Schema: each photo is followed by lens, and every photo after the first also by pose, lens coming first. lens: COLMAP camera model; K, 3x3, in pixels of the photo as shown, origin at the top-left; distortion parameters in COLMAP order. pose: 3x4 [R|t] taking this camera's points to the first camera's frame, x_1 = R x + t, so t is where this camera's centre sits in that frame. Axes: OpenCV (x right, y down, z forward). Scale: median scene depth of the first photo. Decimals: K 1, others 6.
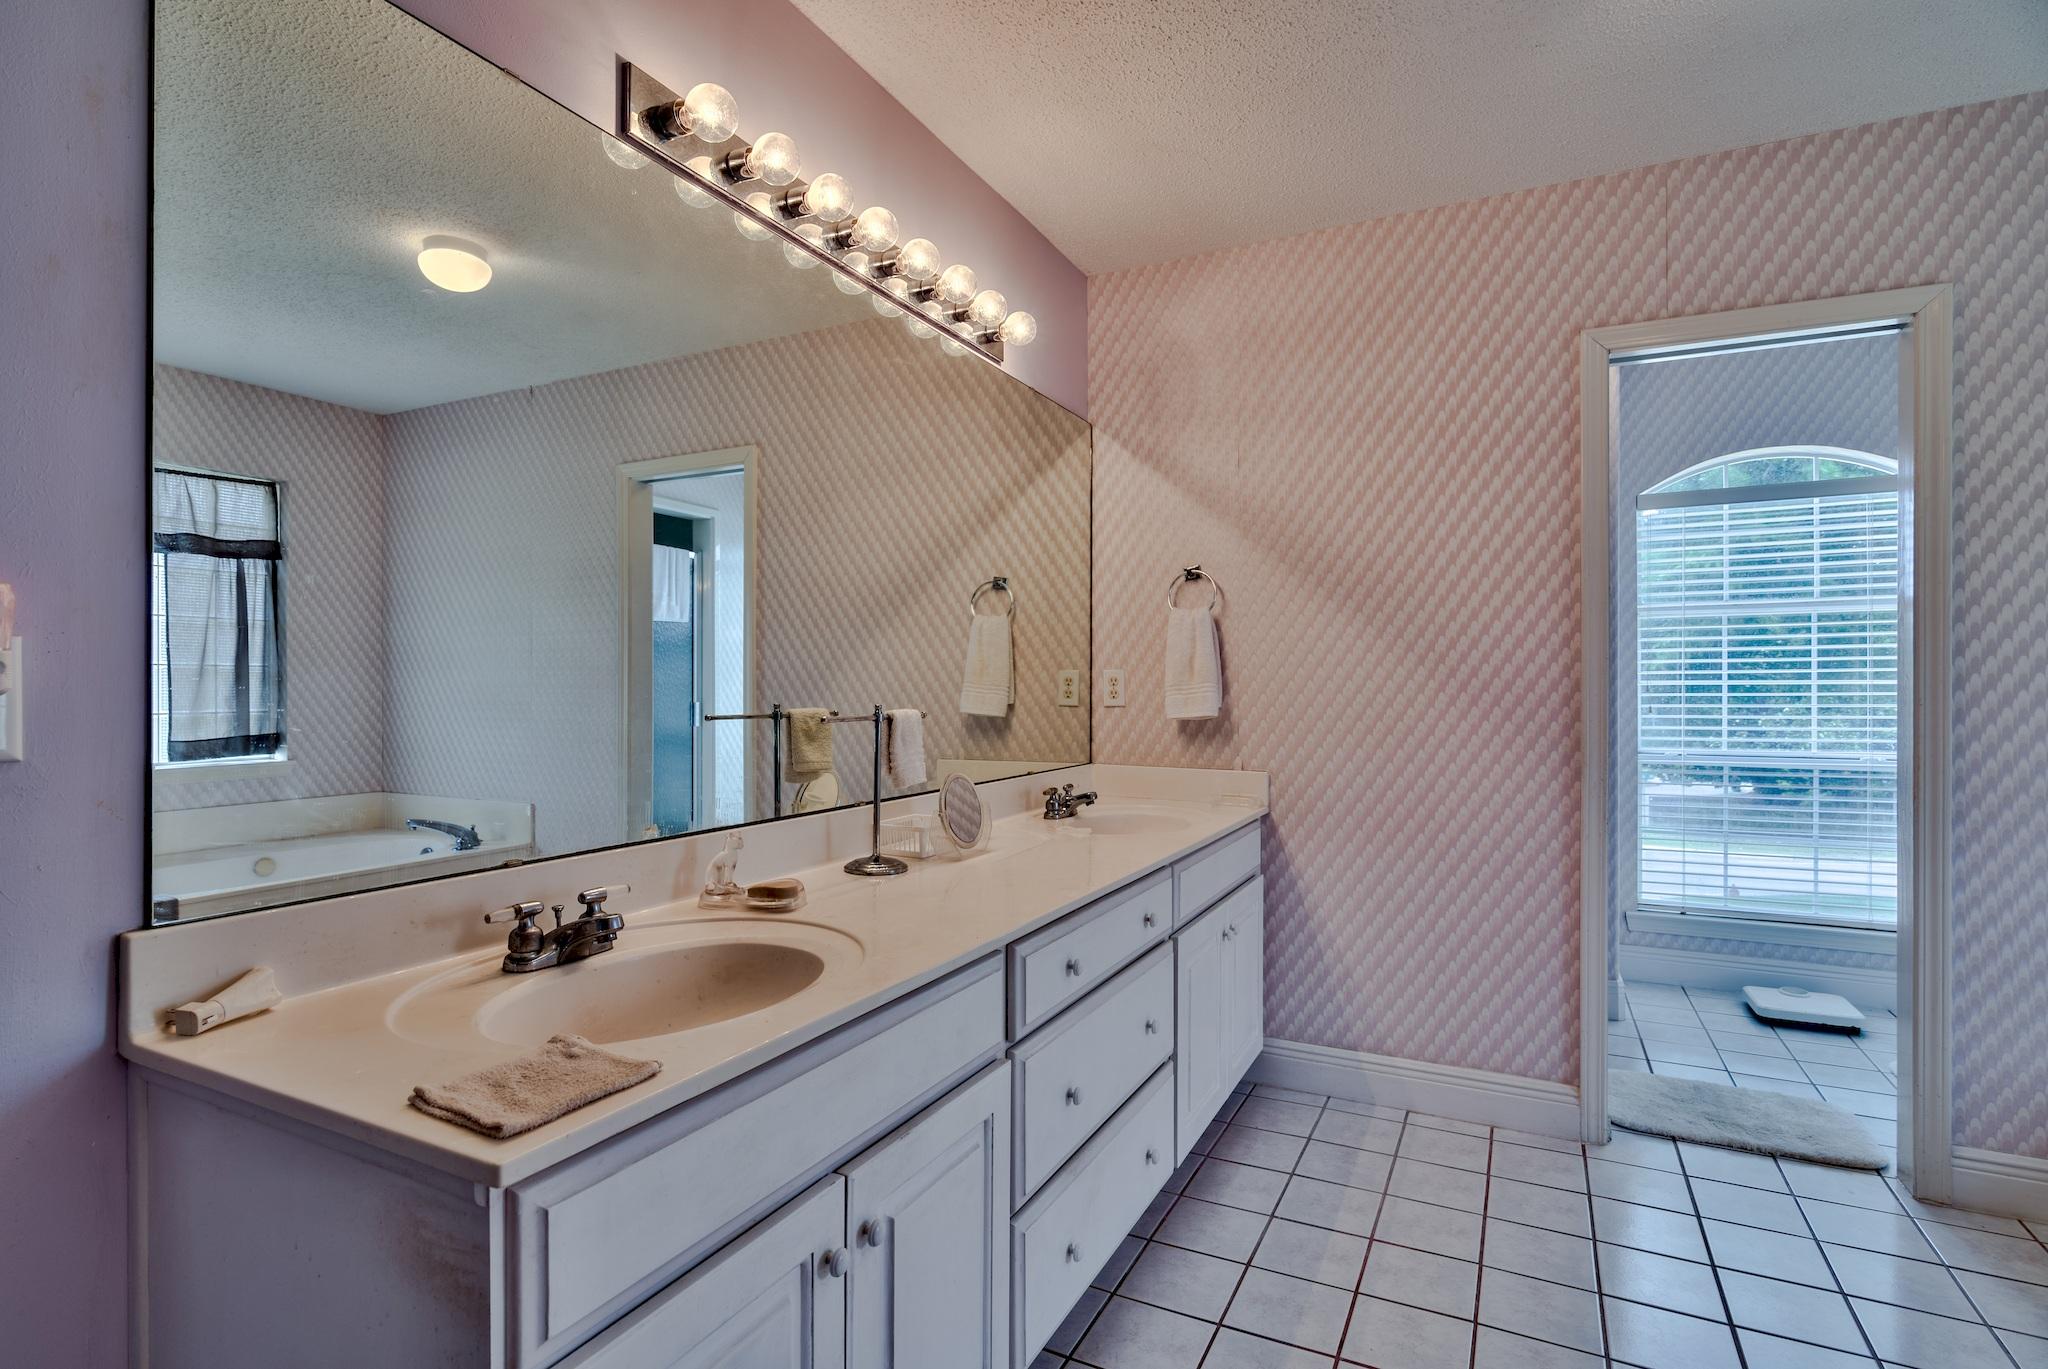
lens RADIAL K [[1013.5, 0, 1027.5], [0, 1013.5, 671.7], [0, 0, 1]] dist [-0.002514, 0.000454]
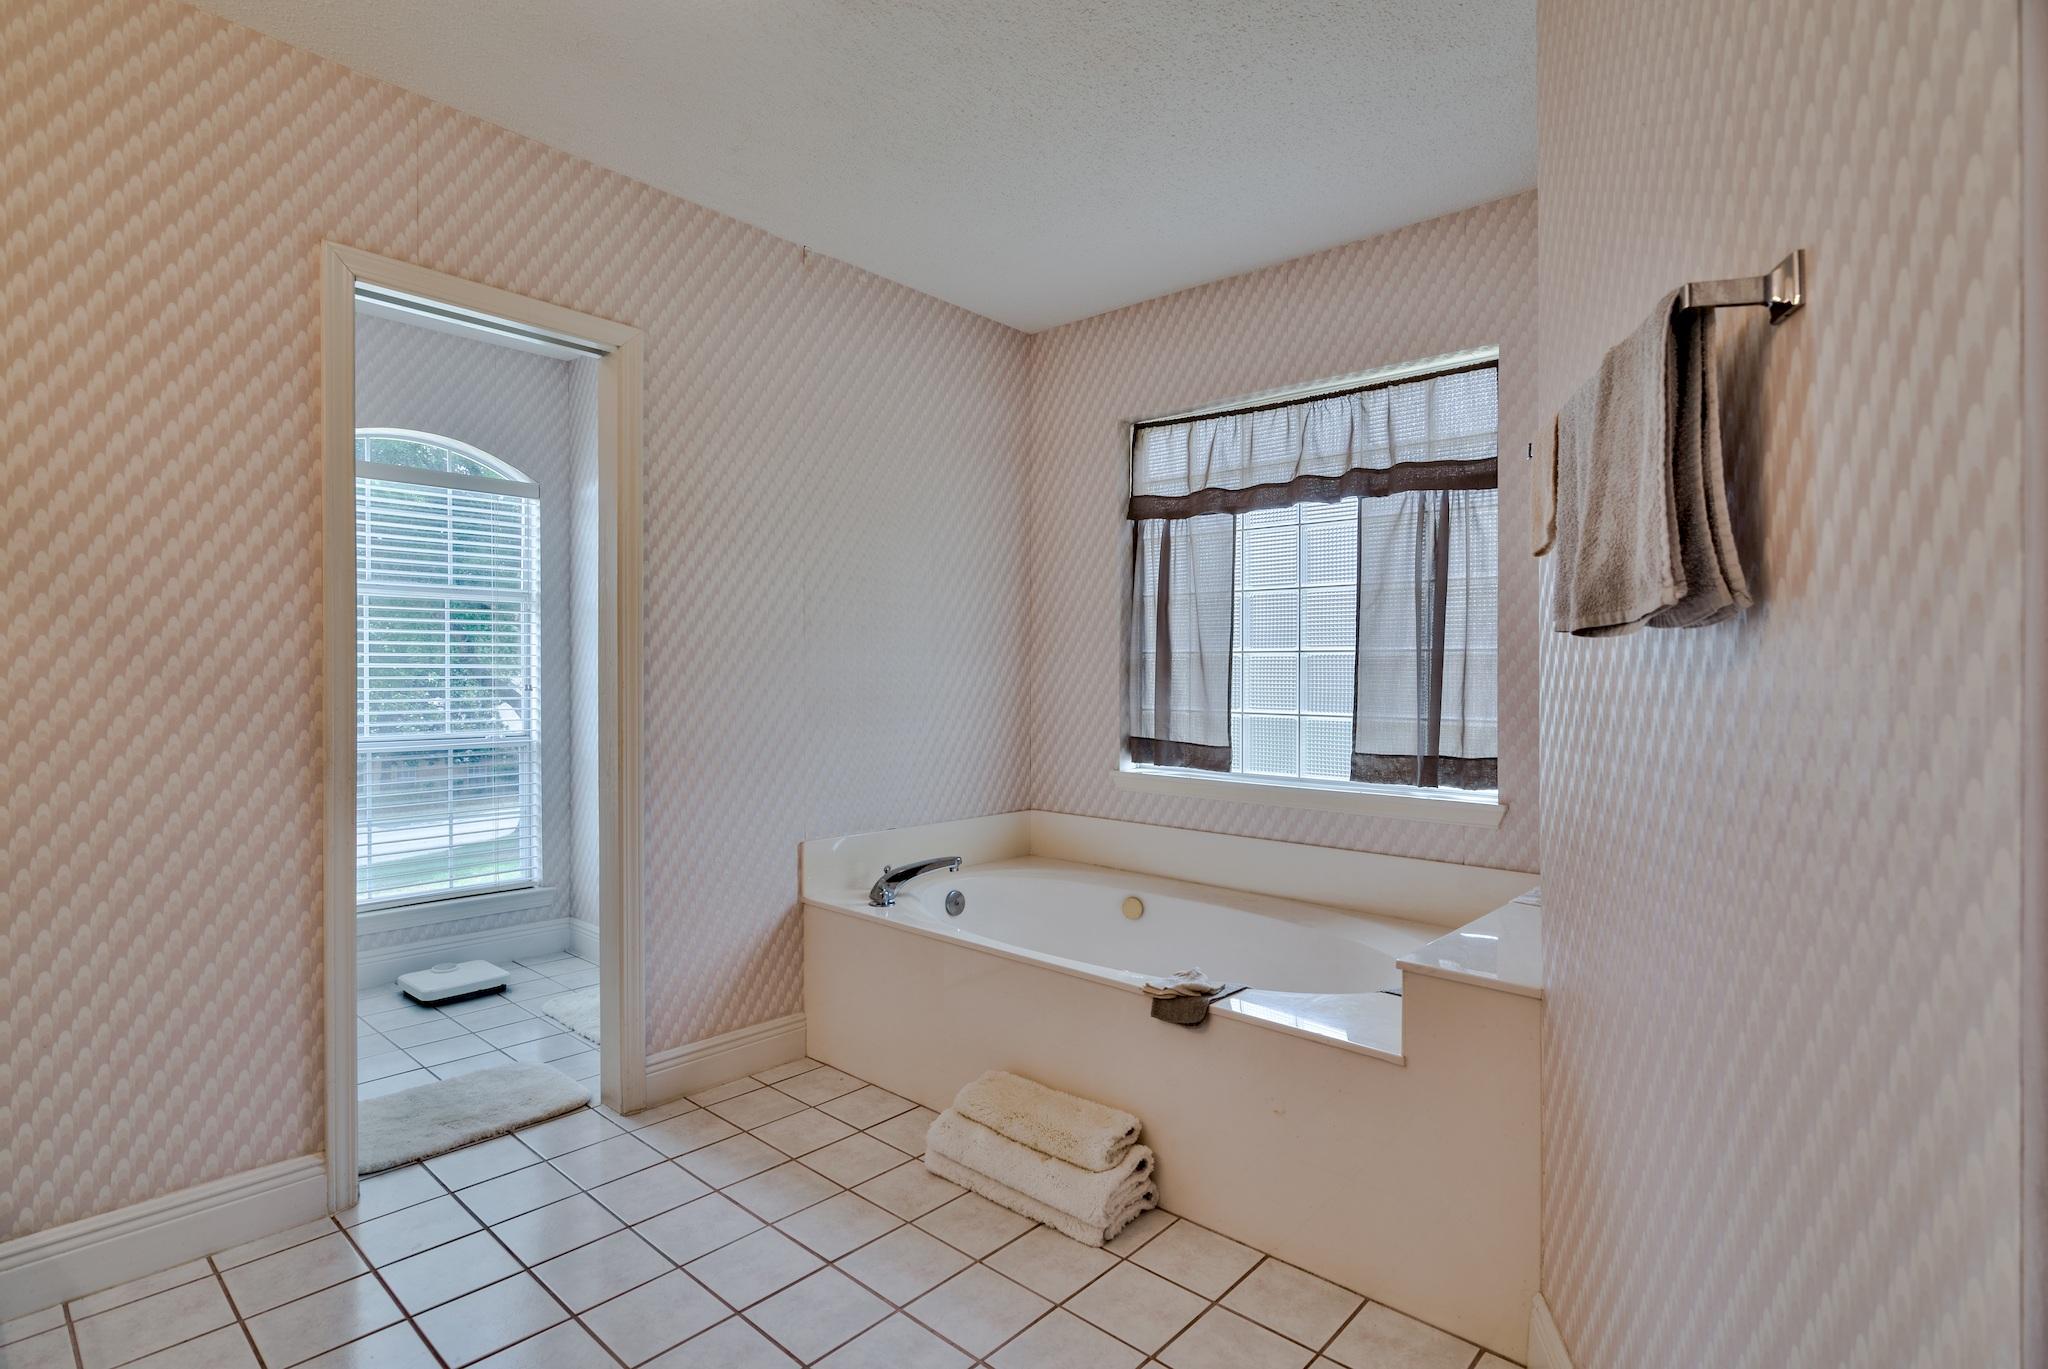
lens RADIAL K [[1013.5, 0, 1027.5], [0, 1013.5, 671.7], [0, 0, 1]] dist [-0.002514, 0.000454]
pose [[0.273039, 0.005589, 0.961987, -0.094352], [-0.022199, 0.999753, 0.000492, 0.003902], [-0.961747, -0.021490, 0.273095, 0.217232]]
